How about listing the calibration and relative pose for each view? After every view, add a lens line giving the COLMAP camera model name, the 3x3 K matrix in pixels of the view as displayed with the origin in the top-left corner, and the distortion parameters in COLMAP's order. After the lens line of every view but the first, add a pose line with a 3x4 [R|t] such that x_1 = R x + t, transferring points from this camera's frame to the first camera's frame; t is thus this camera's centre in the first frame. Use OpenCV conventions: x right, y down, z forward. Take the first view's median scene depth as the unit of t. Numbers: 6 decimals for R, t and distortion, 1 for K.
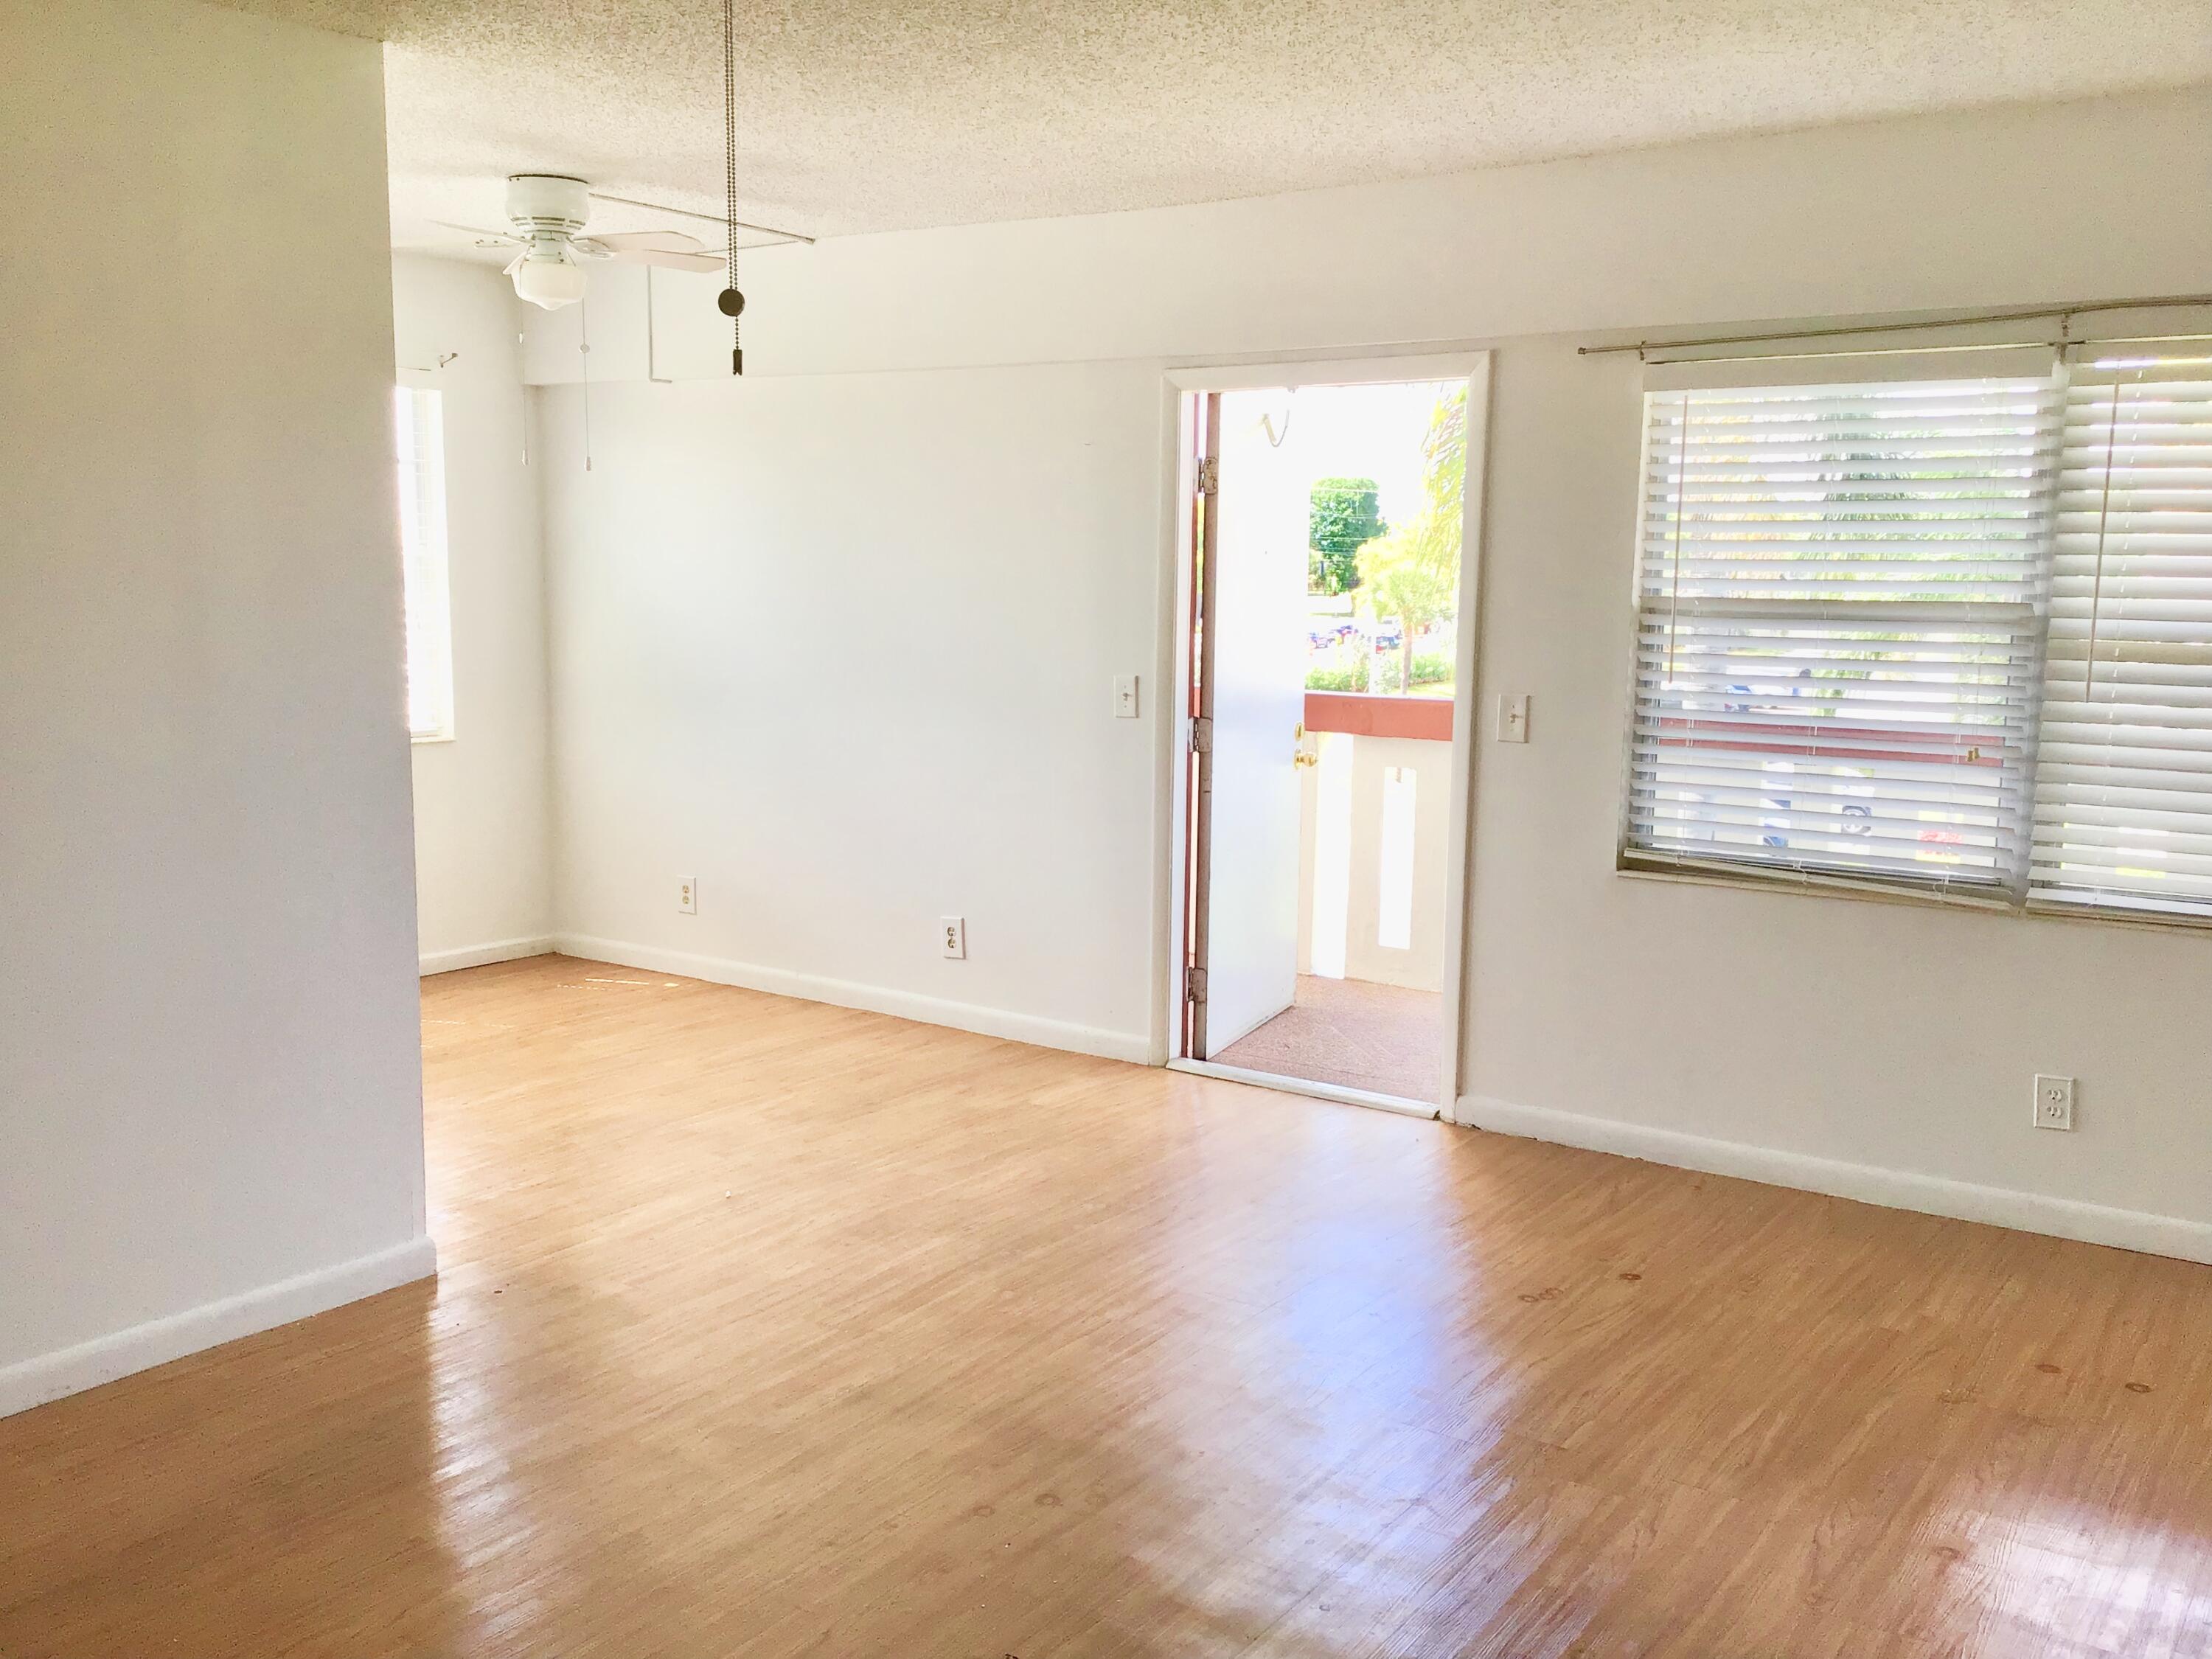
lens RADIAL K [[2015.5, 0, 1067.6], [0, 2015.5, 838.1], [0, 0, 1]] dist [0.073127, -0.107647]
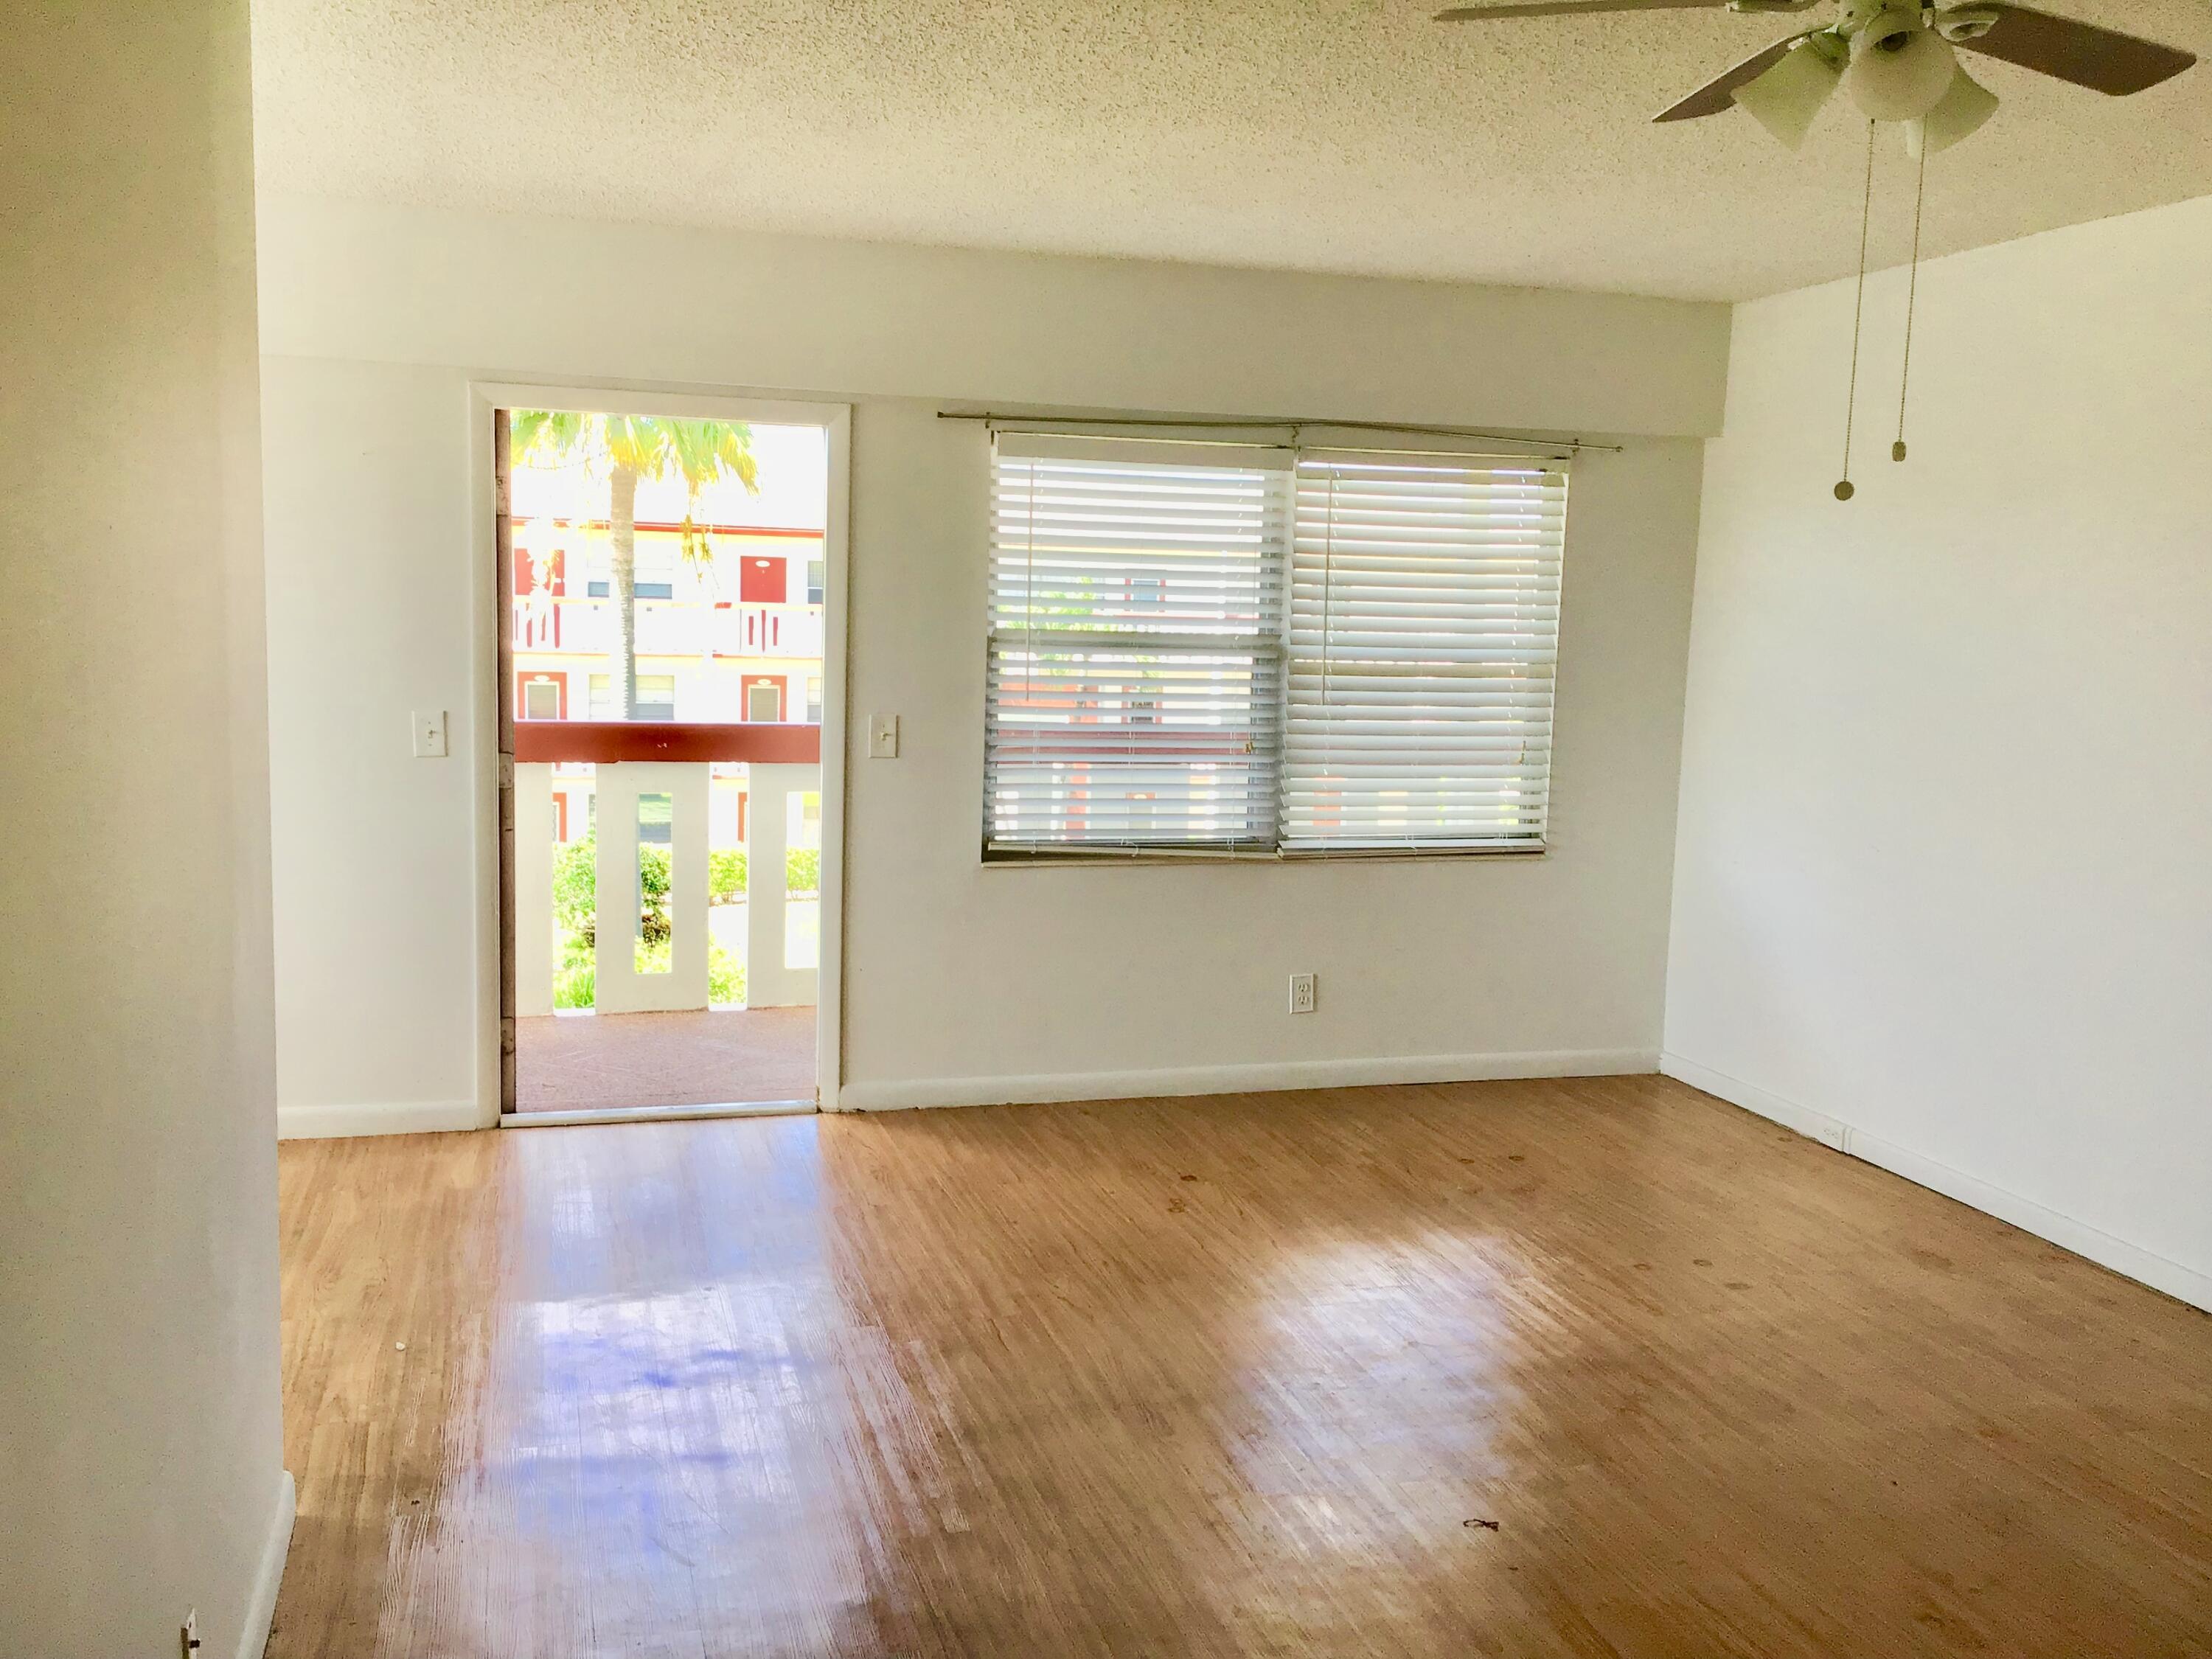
lens RADIAL K [[2015.5, 0, 1067.6], [0, 2015.5, 838.1], [0, 0, 1]] dist [0.073127, -0.107647]
pose [[0.613237, -0.086268, 0.785174, -0.635012], [0.089366, 0.995213, 0.039548, -0.041102], [-0.784827, 0.045916, 0.618011, 0.251521]]
